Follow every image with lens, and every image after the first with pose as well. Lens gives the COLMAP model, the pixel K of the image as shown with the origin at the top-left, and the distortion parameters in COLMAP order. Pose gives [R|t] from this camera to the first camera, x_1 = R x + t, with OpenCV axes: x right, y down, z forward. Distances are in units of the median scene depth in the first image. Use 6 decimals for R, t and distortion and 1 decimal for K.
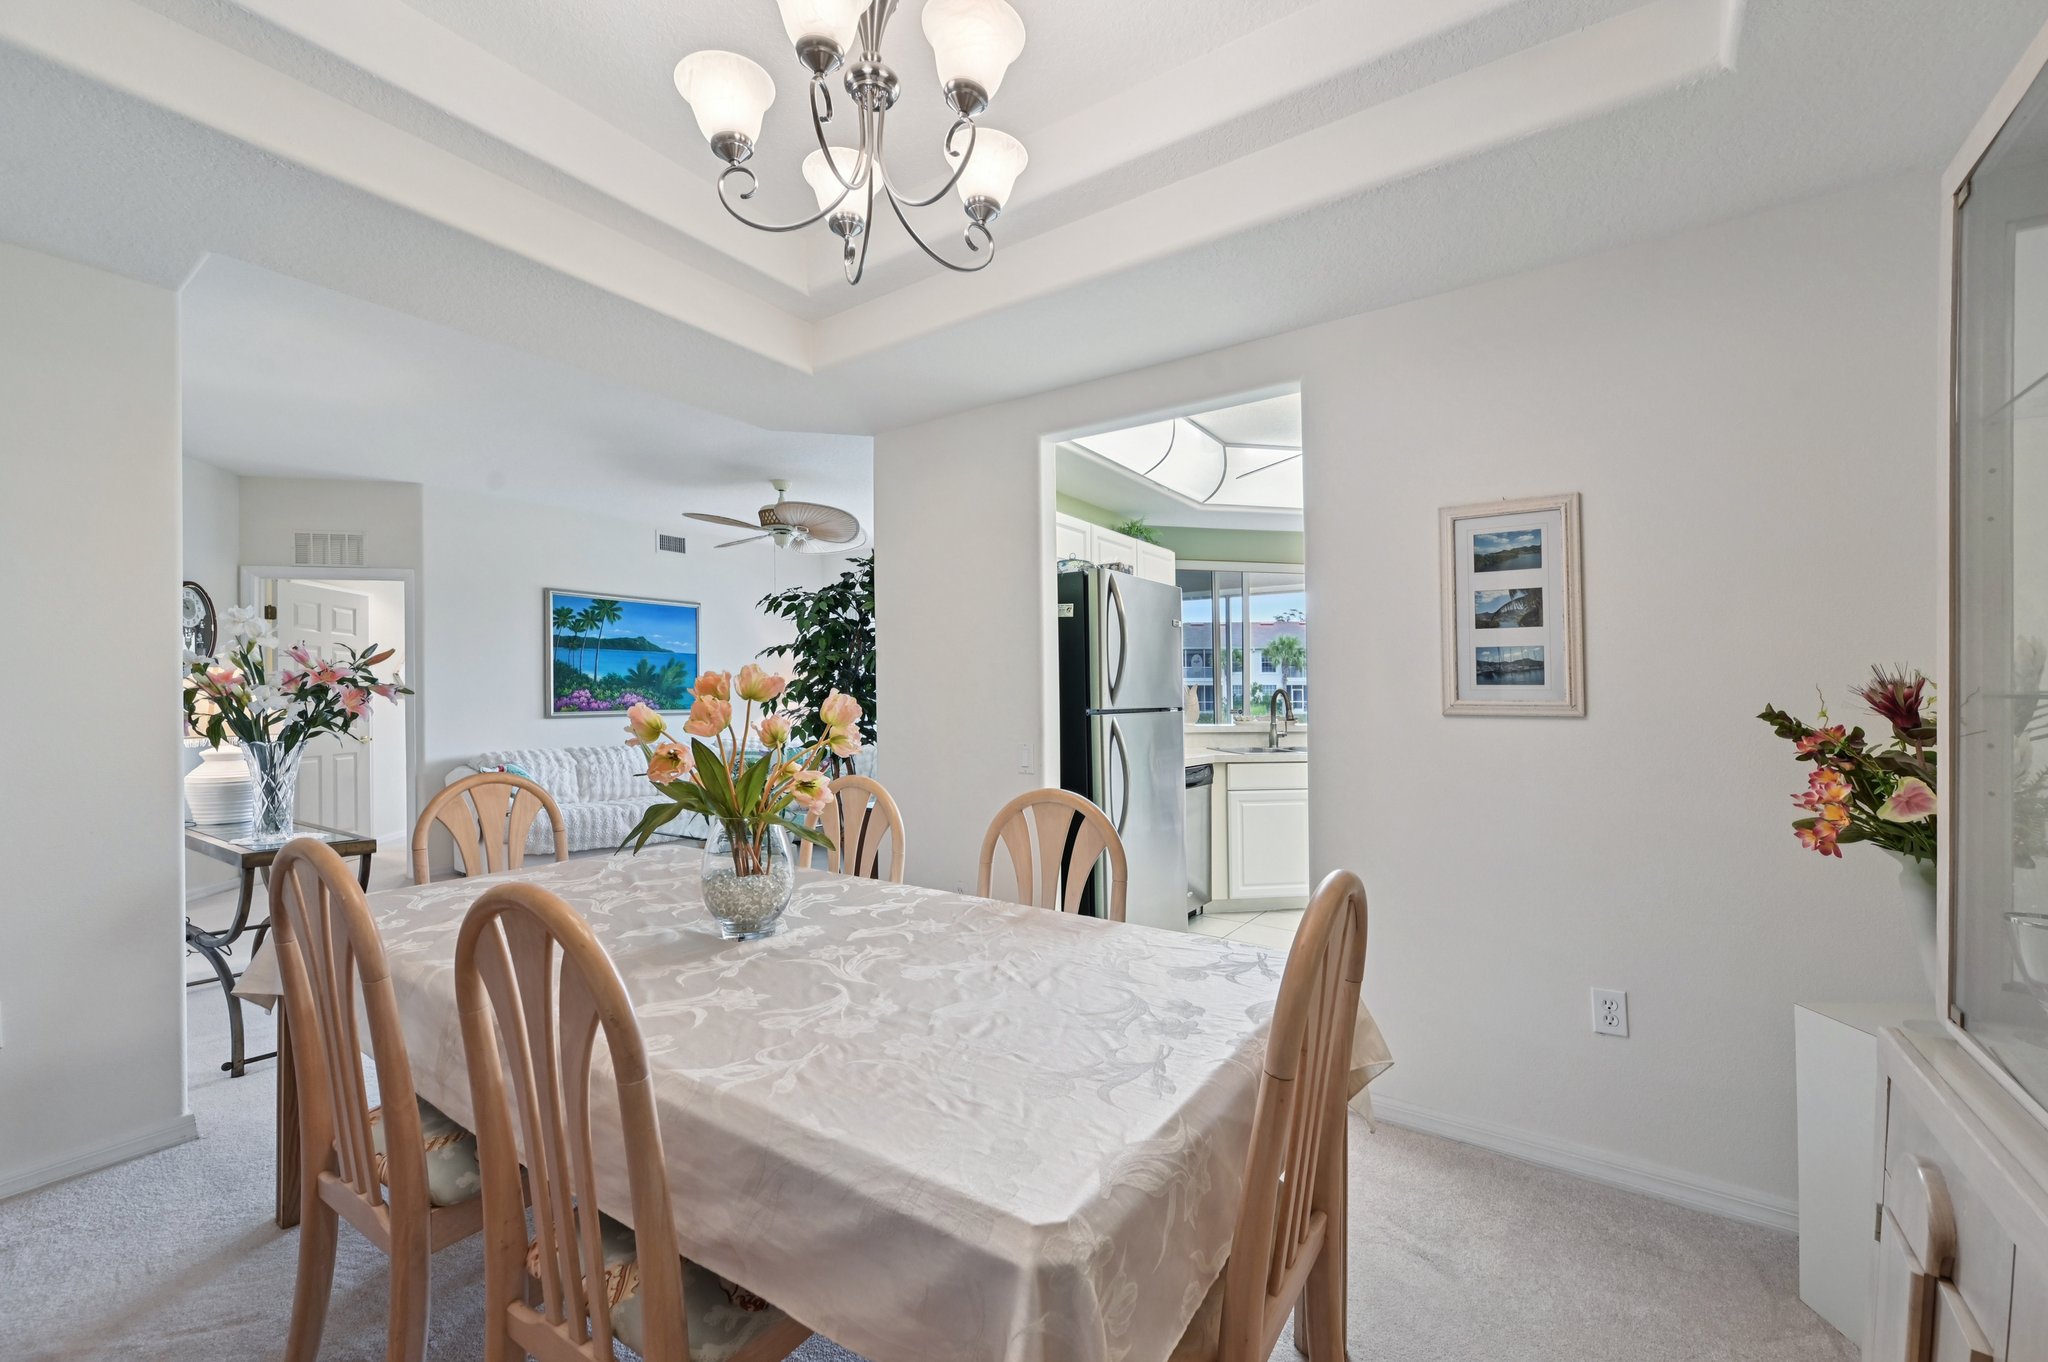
lens RADIAL K [[809.8, 0, 1019.2], [0, 809.8, 690.3], [0, 0, 1]] dist [-0.001284, -0.000103]
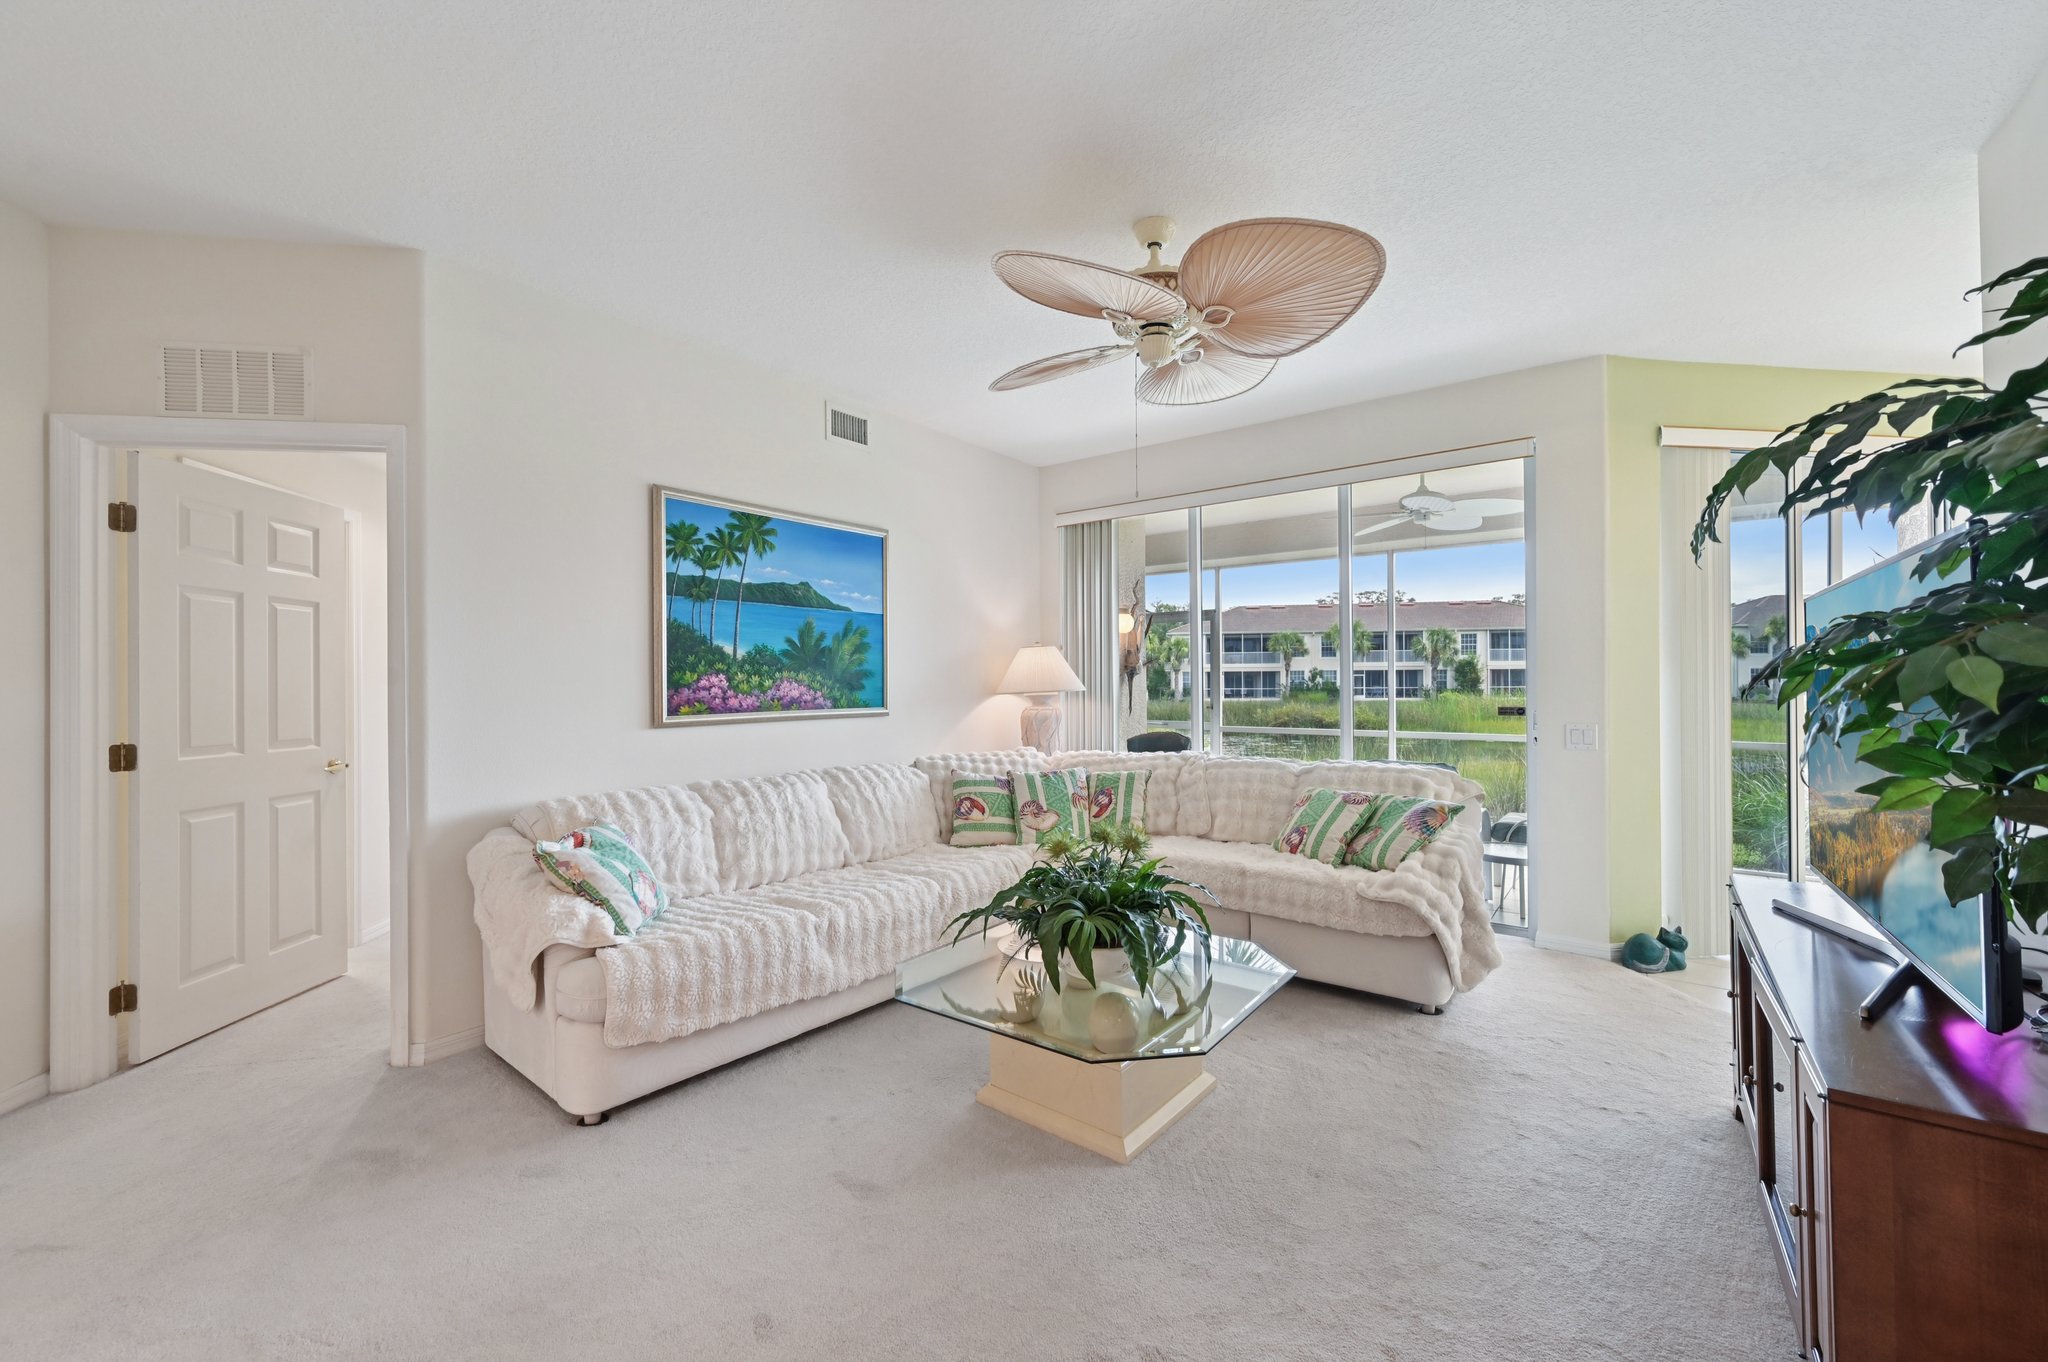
lens RADIAL K [[801.3, 0, 993.5], [0, 801.3, 669.9], [0, 0, 1]] dist [0.009735, -0.000022]
pose [[0.998138, 0.000104, -0.061004, -0.322341], [-0.000574, 0.999970, -0.007678, 0.000376], [0.061002, 0.007699, 0.998108, 0.475217]]
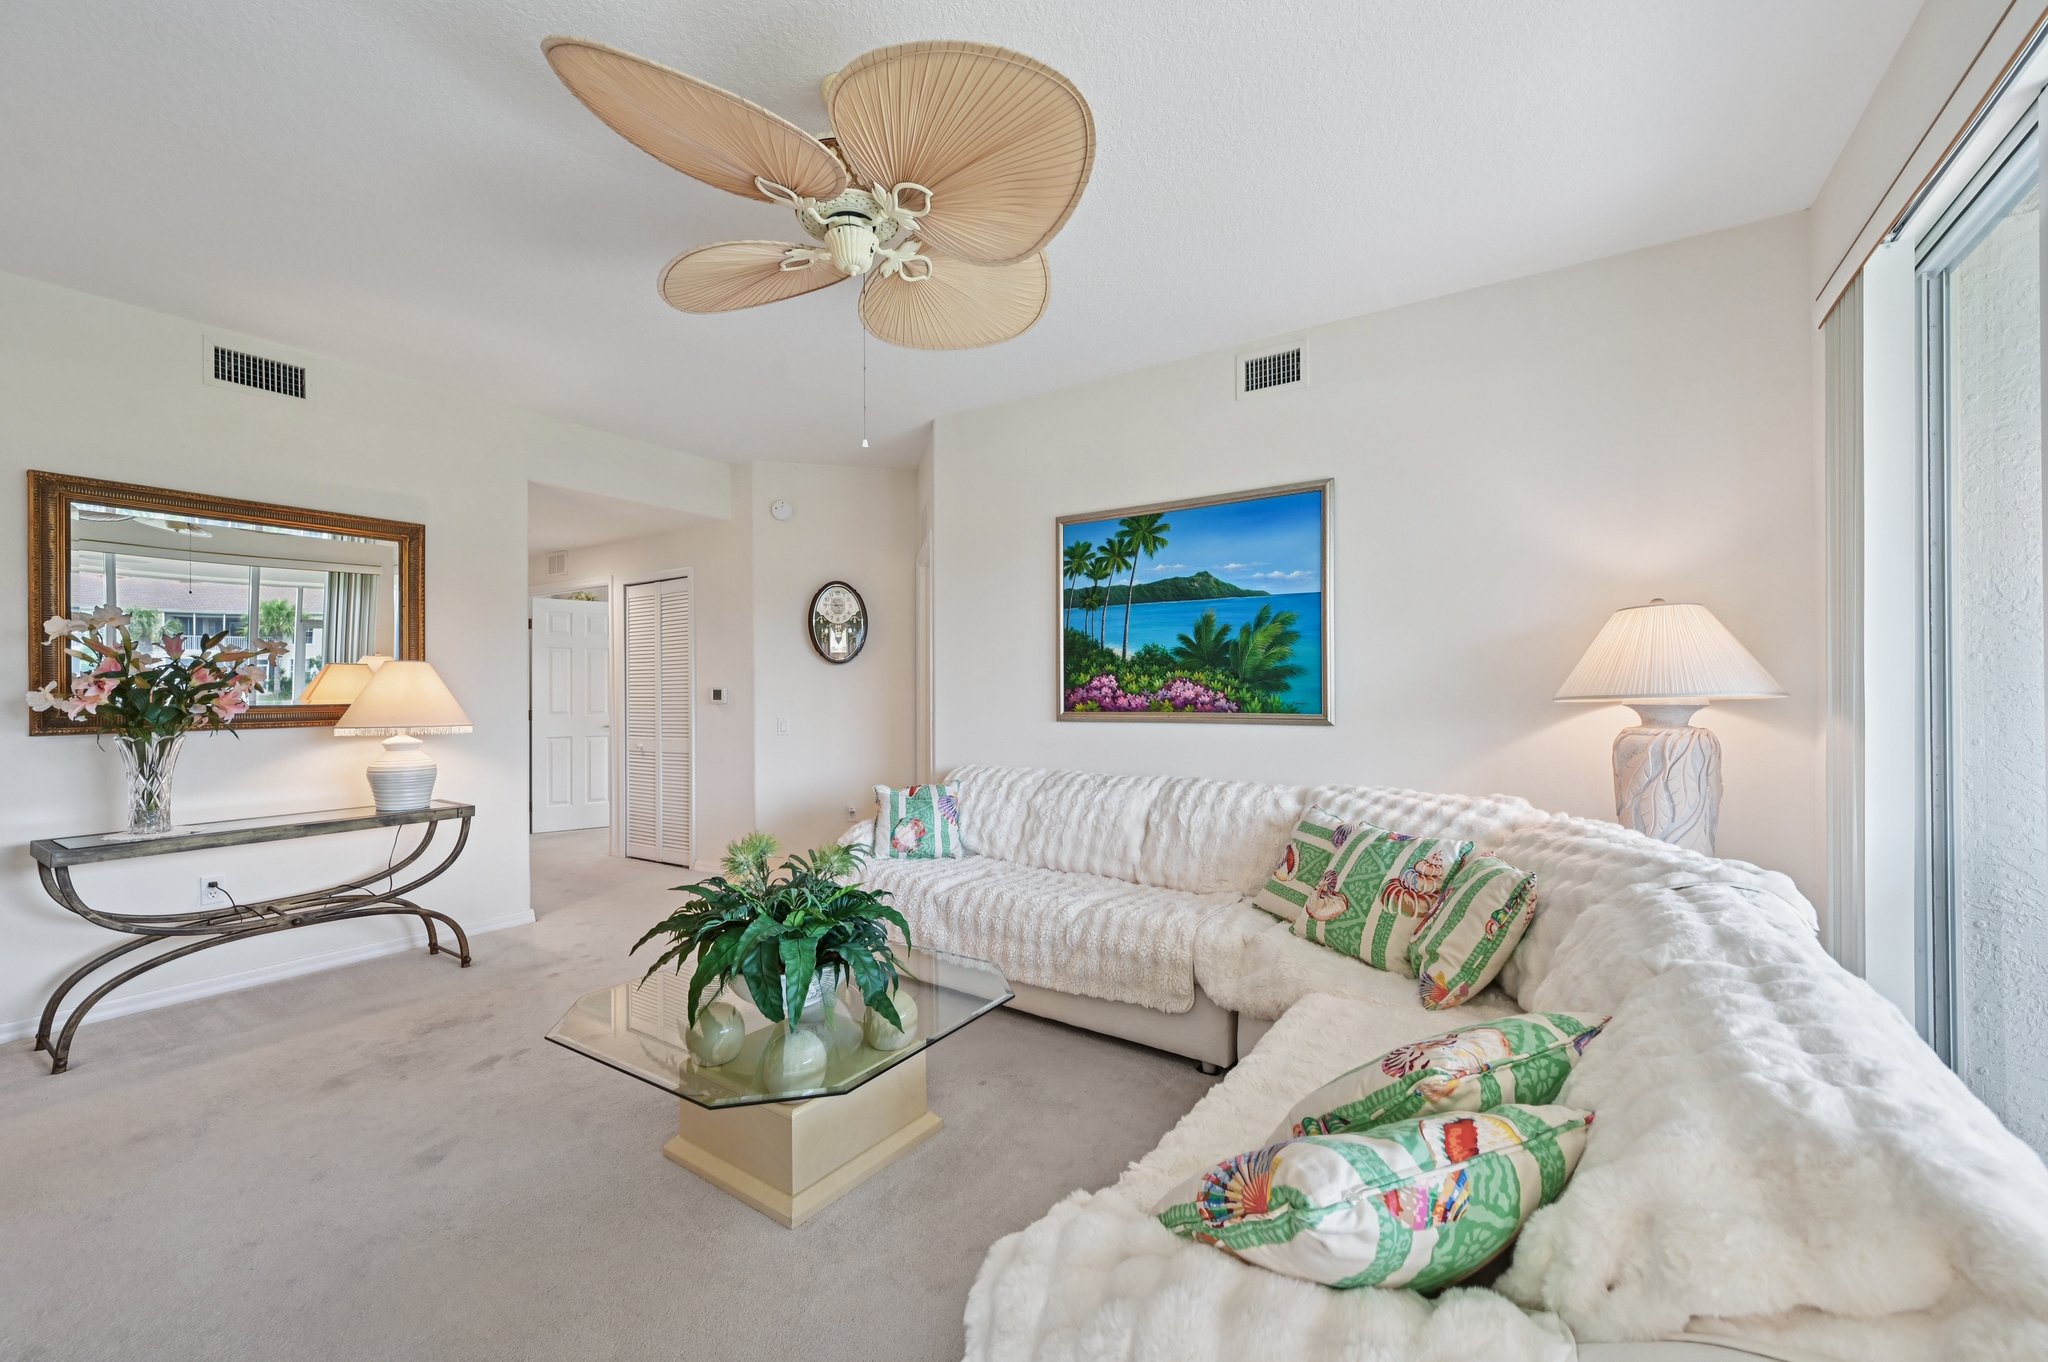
lens RADIAL K [[809.8, 0, 1019.2], [0, 809.8, 690.3], [0, 0, 1]] dist [-0.001284, -0.000103]
pose [[0.025838, 0.008716, -0.999628, 0.057154], [0.012633, 0.999879, 0.009044, 0.004219], [0.999586, -0.012862, 0.025725, 0.937450]]
